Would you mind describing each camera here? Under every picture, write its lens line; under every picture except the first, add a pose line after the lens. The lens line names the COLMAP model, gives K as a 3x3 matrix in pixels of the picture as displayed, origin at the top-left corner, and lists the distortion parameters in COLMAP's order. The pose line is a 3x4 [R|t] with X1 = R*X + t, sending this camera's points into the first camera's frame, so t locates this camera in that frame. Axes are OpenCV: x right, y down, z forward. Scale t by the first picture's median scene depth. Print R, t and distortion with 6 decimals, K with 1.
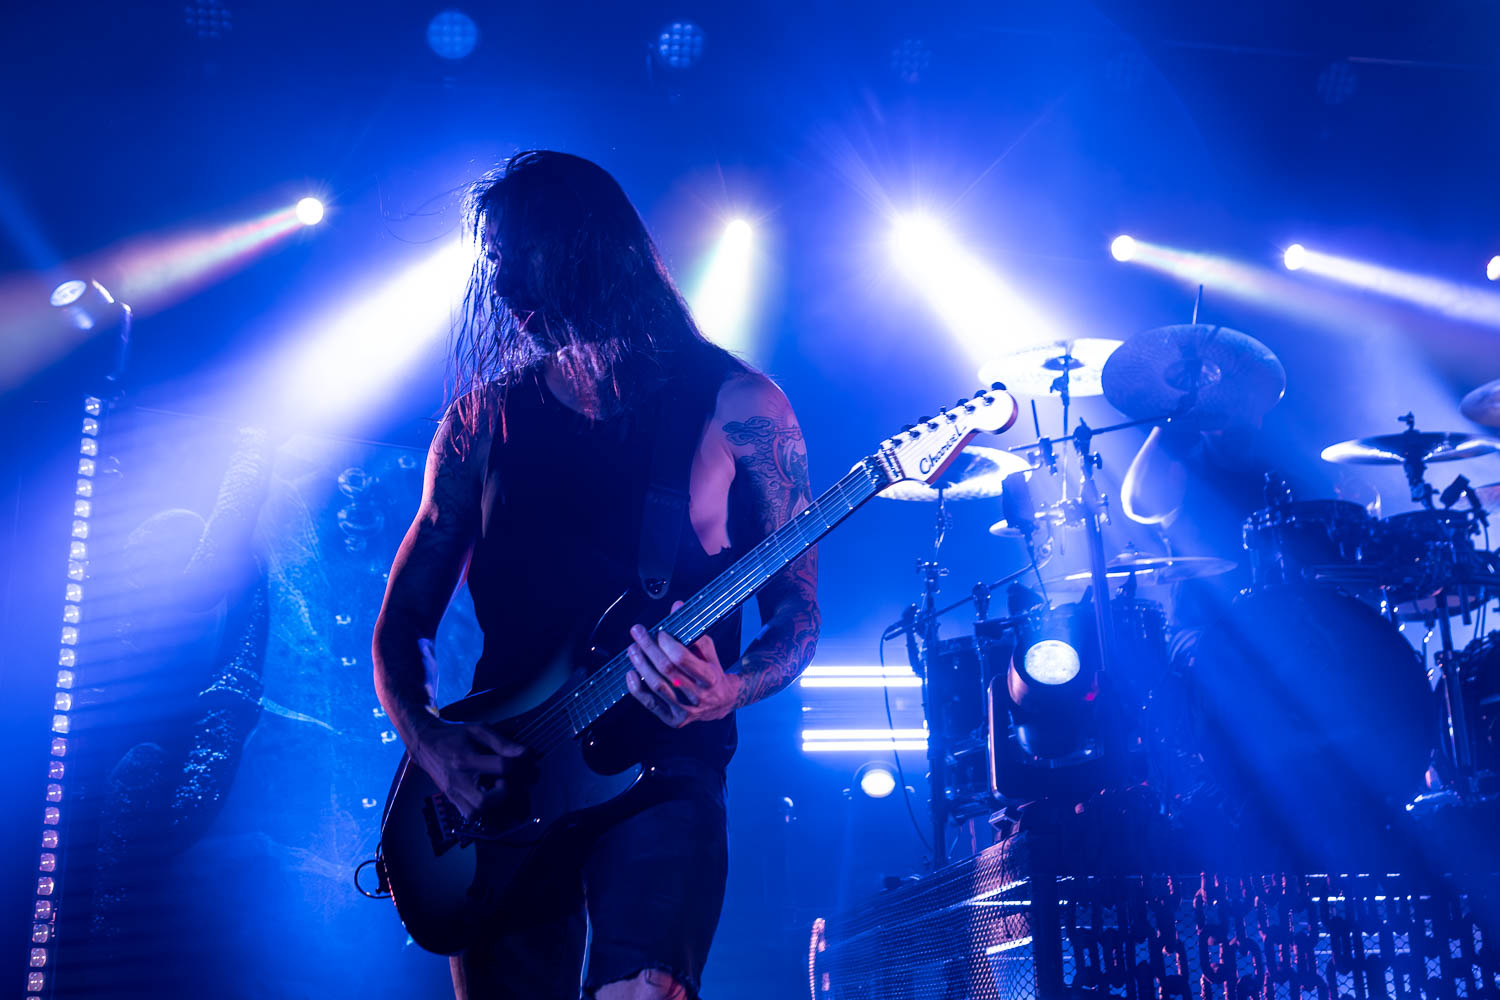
lens RADIAL K [[1788.1, 0, 751.3], [0, 1788.1, 503.9], [0, 0, 1]] dist [0.026242, 0.000000]
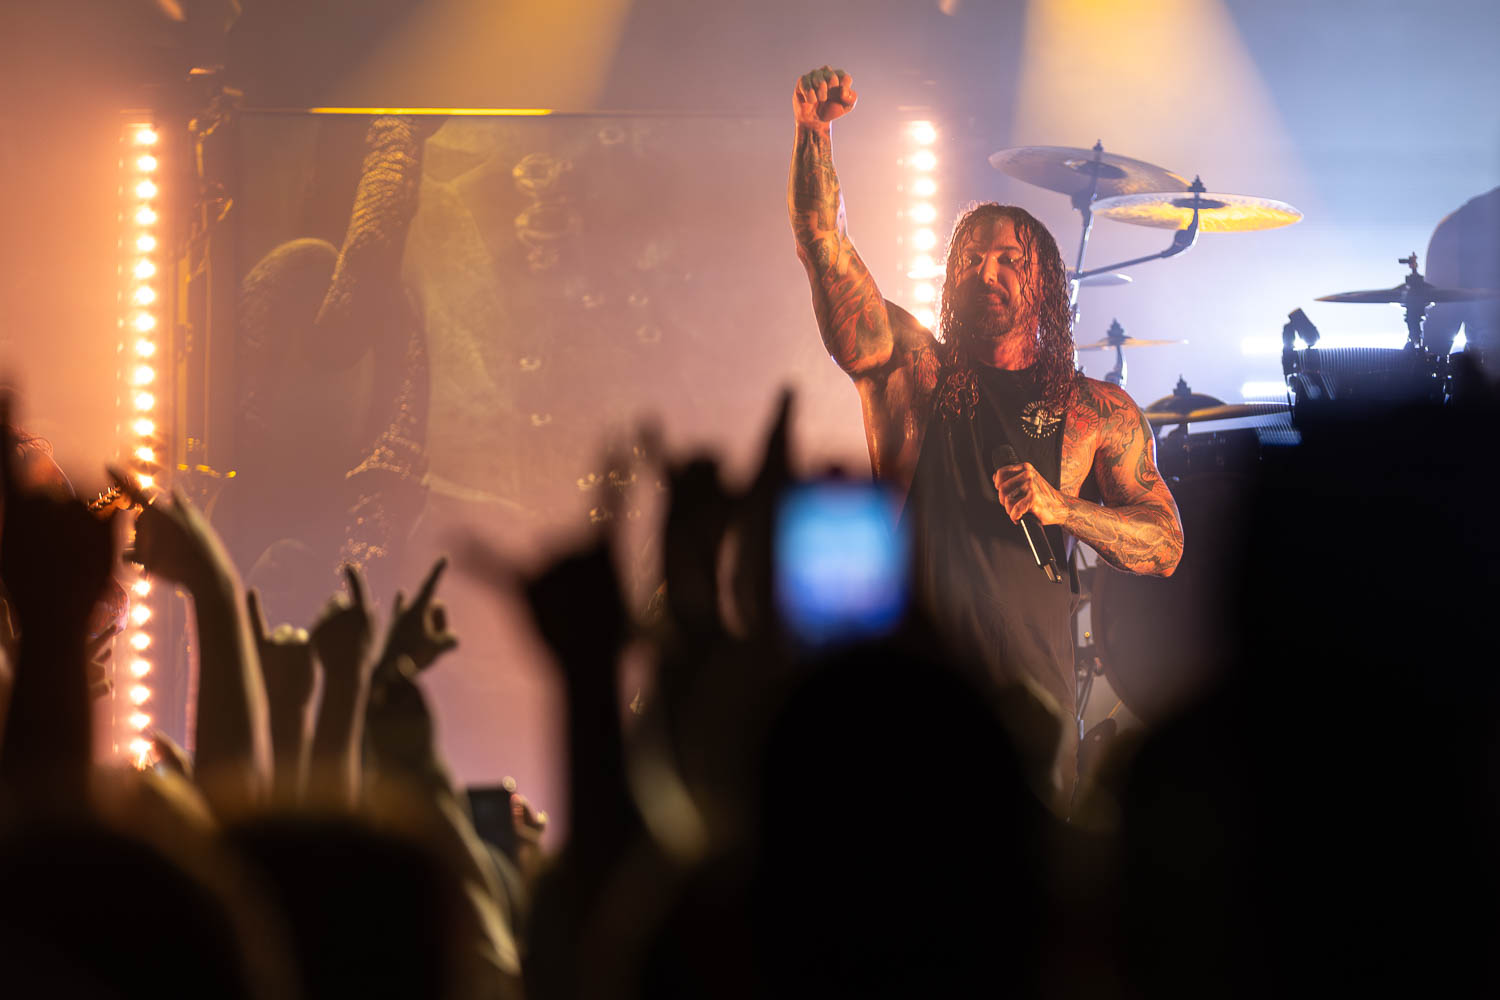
lens RADIAL K [[7566.5, 0, 762.4], [0, 7566.5, 488.9], [0, 0, 1]] dist [2.286838, 0.000000]
pose [[0.903777, 0.008212, -0.427924, 1.246579], [0.095691, 0.970630, 0.220727, -0.588938], [0.417168, -0.240437, 0.876448, -1.799118]]
